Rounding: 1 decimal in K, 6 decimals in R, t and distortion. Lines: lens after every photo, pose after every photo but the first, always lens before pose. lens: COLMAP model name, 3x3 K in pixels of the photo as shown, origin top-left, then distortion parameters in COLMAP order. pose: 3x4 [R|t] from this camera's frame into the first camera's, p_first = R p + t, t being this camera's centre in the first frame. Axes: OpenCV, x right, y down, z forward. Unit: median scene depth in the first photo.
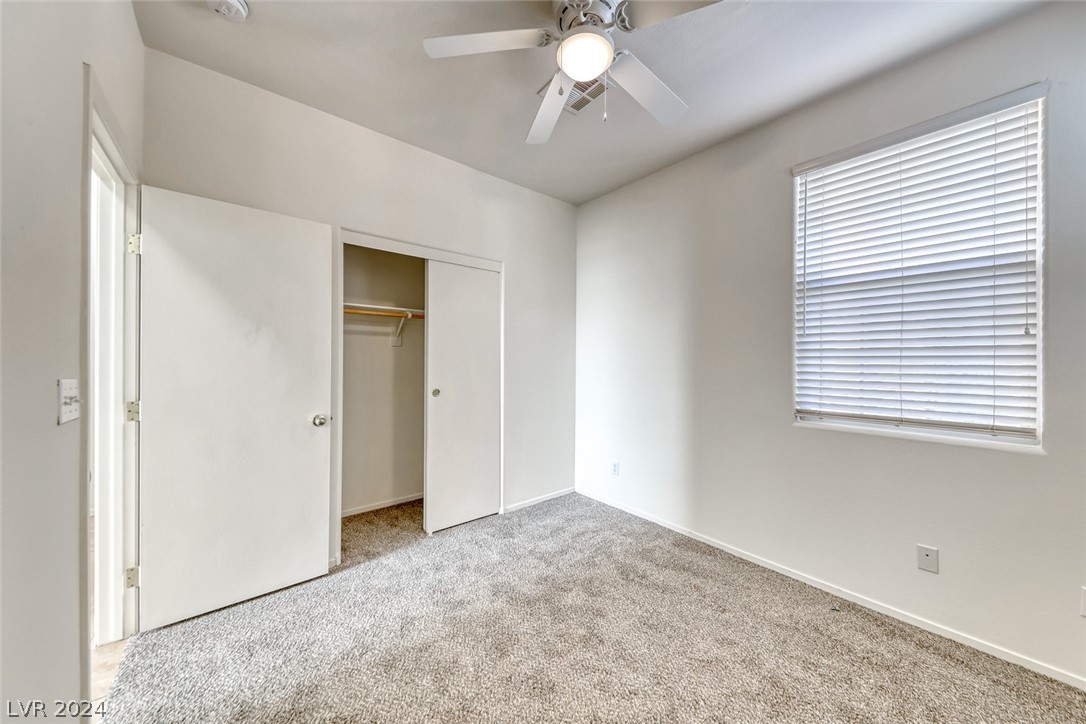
lens RADIAL K [[371.0, 0, 539.4], [0, 371.0, 357.3], [0, 0, 1]] dist [0.018934, -0.006462]
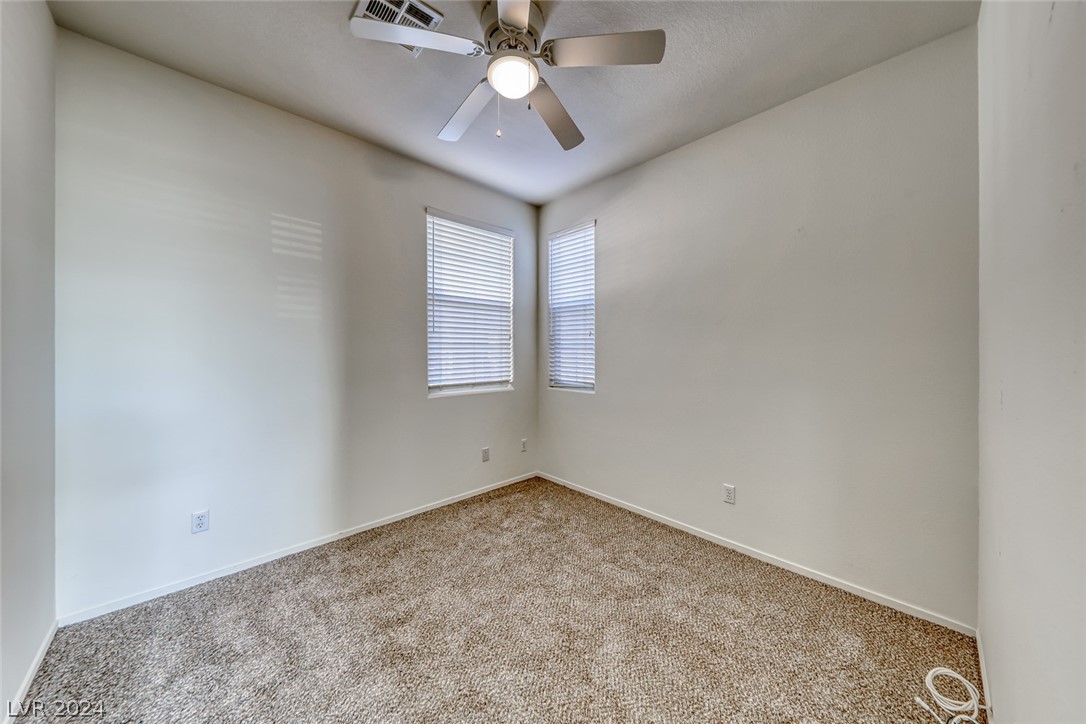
lens RADIAL K [[367.7, 0, 540.3], [0, 367.7, 348.2], [0, 0, 1]] dist [0.000285, -0.000043]
pose [[-0.066235, 0.000556, 0.997804, -0.673900], [-0.004482, 0.999990, -0.000855, -0.000493], [-0.997794, -0.004529, -0.066232, 0.683113]]
